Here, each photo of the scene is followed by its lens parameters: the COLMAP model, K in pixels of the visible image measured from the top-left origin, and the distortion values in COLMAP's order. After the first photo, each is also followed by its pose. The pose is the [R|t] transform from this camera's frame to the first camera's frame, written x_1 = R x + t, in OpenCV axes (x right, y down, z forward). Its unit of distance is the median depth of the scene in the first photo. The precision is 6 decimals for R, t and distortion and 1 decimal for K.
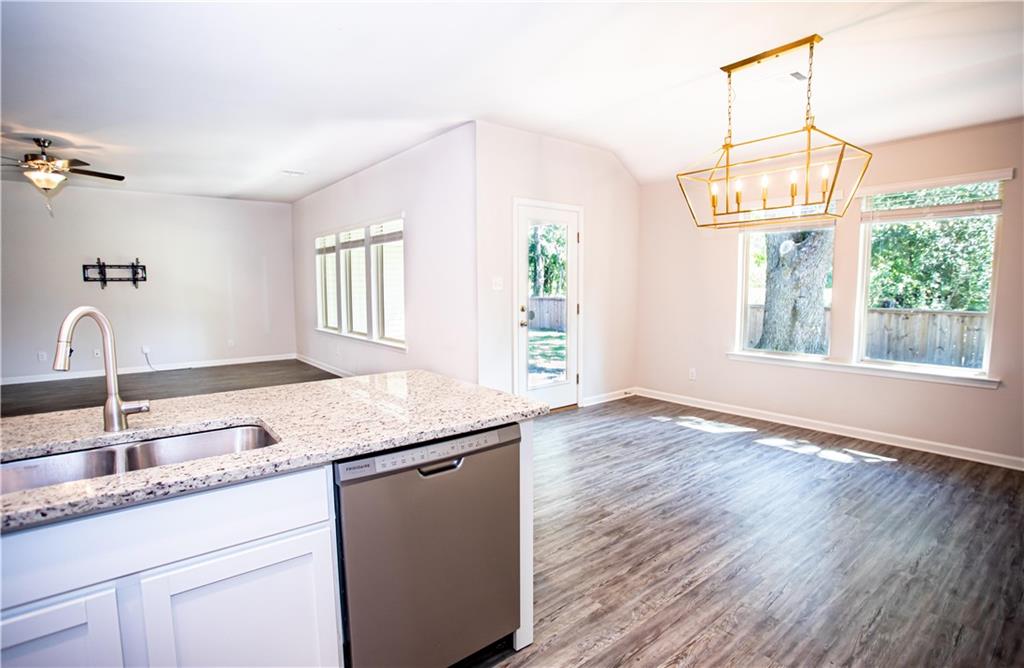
lens RADIAL K [[518.9, 0, 512.0], [0, 518.9, 334.0], [0, 0, 1]] dist [-0.029840, 0.000260]
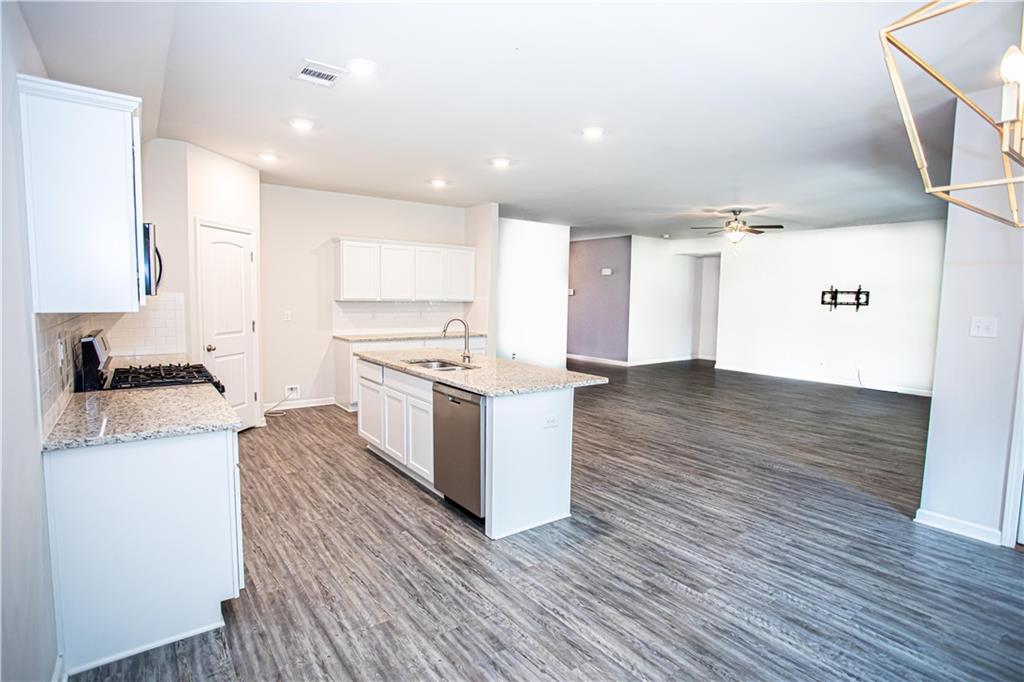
lens RADIAL K [[508.0, 0, 512.0], [0, 508.0, 341.0], [0, 0, 1]] dist [-0.021180, 0.000390]
pose [[-0.036412, 0.092795, -0.995019, 0.755008], [-0.113255, 0.988881, 0.096367, -0.083340], [0.992899, 0.116200, -0.025497, 0.499792]]
